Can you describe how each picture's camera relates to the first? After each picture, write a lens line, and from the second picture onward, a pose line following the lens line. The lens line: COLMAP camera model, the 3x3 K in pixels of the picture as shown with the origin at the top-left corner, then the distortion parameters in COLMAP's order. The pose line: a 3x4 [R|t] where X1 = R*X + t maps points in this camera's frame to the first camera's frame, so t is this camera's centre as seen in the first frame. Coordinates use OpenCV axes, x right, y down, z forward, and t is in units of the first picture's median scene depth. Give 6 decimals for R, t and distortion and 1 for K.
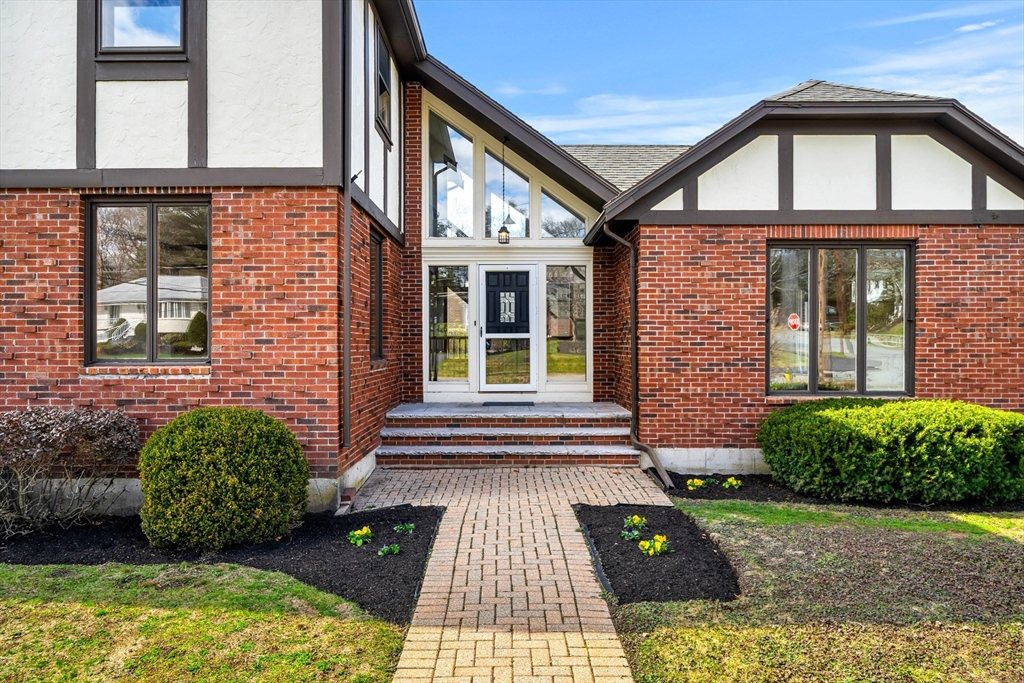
lens RADIAL K [[685.8, 0, 504.6], [0, 685.8, 334.3], [0, 0, 1]] dist [0.005277, -0.001837]
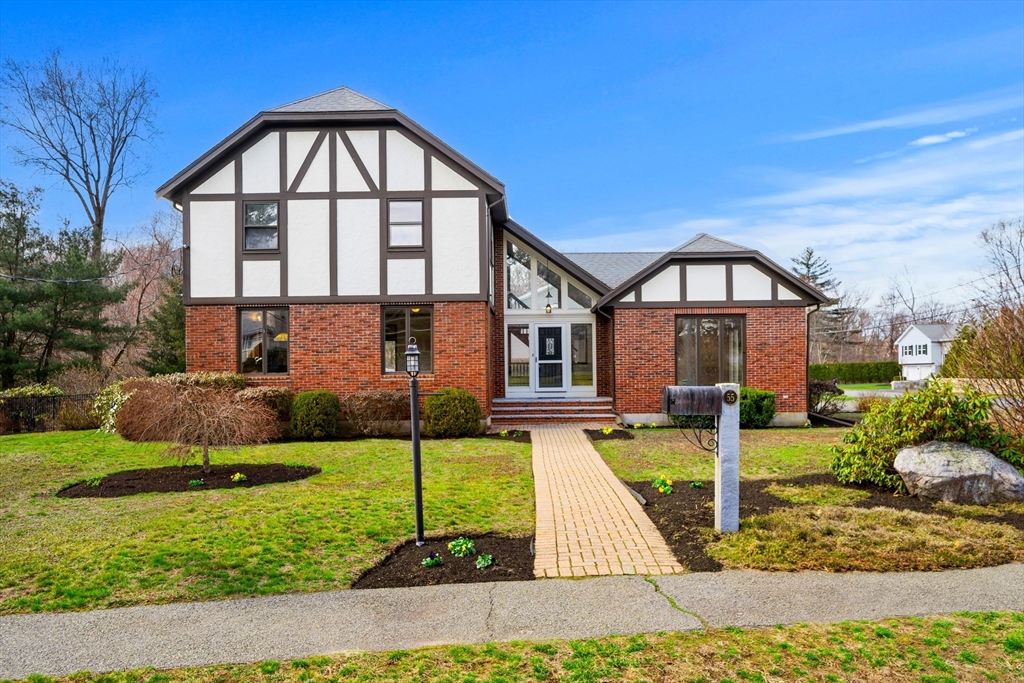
lens RADIAL K [[685.8, 0, 521.0], [0, 685.8, 346.1], [0, 0, 1]] dist [0.005277, -0.001837]
pose [[0.999871, -0.009570, -0.012875, -0.066183], [0.009237, 0.999629, -0.025607, 0.008405], [0.013115, 0.025485, 0.999589, -1.121119]]
